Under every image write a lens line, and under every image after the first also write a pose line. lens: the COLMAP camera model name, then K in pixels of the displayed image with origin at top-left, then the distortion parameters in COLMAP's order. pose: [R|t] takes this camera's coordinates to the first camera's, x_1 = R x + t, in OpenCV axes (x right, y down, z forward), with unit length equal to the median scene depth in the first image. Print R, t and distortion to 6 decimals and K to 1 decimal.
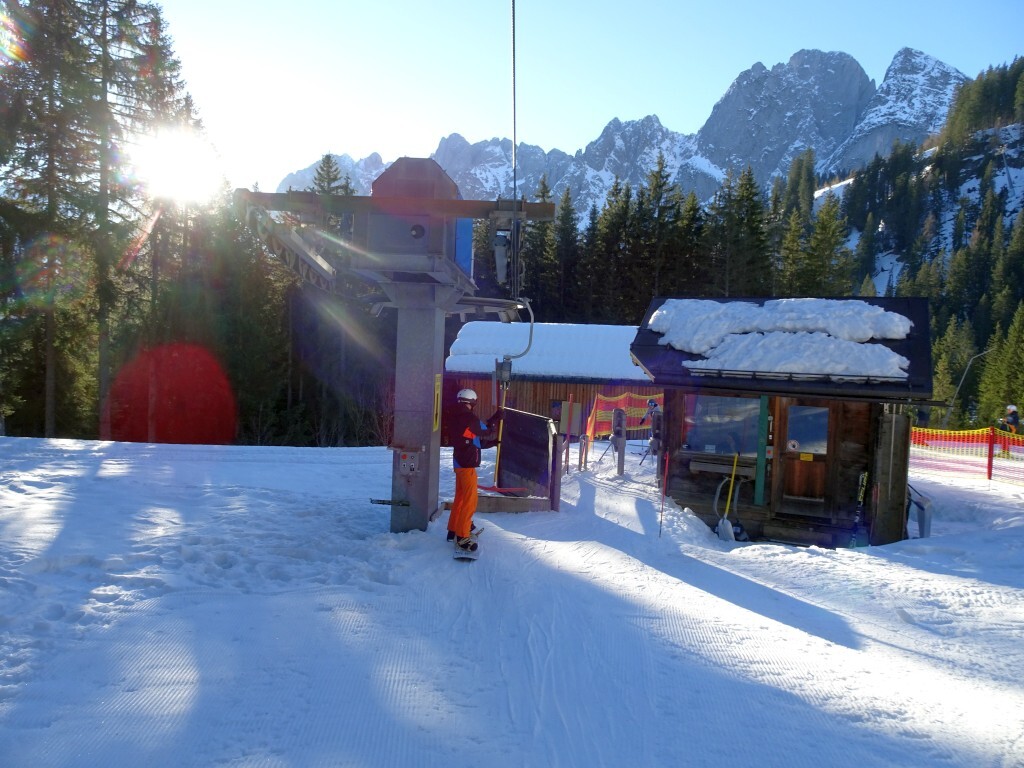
lens RADIAL K [[743.3, 0, 515.2], [0, 743.3, 385.1], [0, 0, 1]] dist [0.010811, 0.007013]
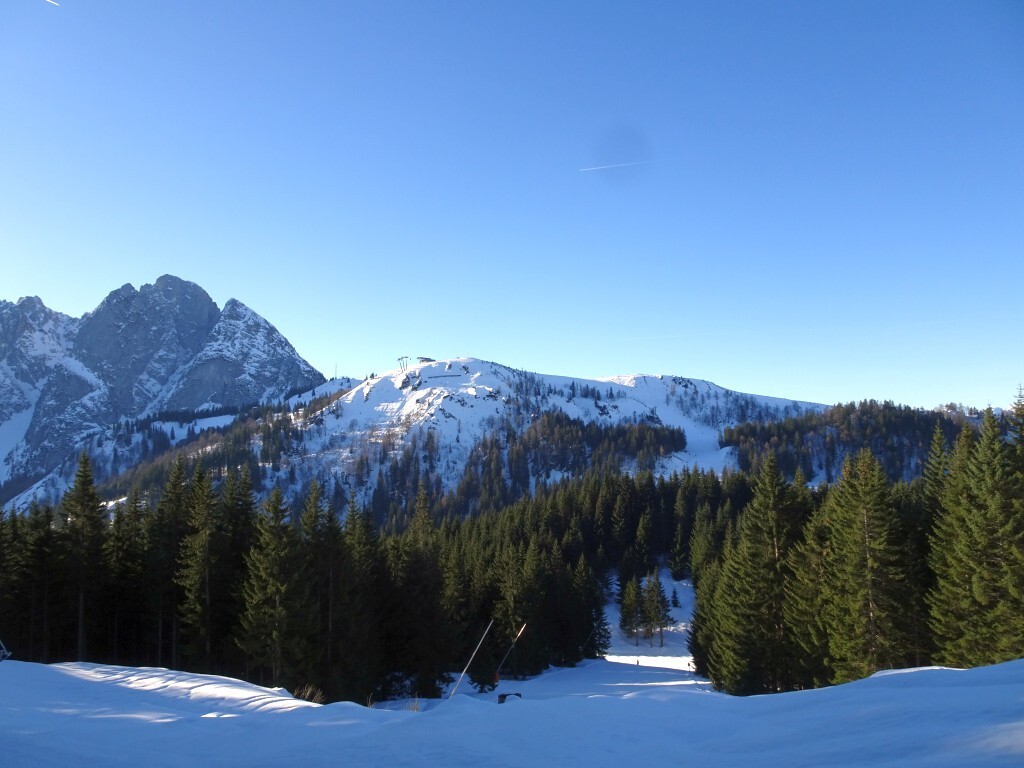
lens RADIAL K [[743.3, 0, 513.1], [0, 743.3, 387.8], [0, 0, 1]] dist [0.010811, 0.007013]
pose [[0.755553, 0.005411, 0.655066, -0.001231], [0.083021, 0.991112, -0.103942, -0.080716], [-0.649806, 0.132918, 0.748388, -0.331944]]
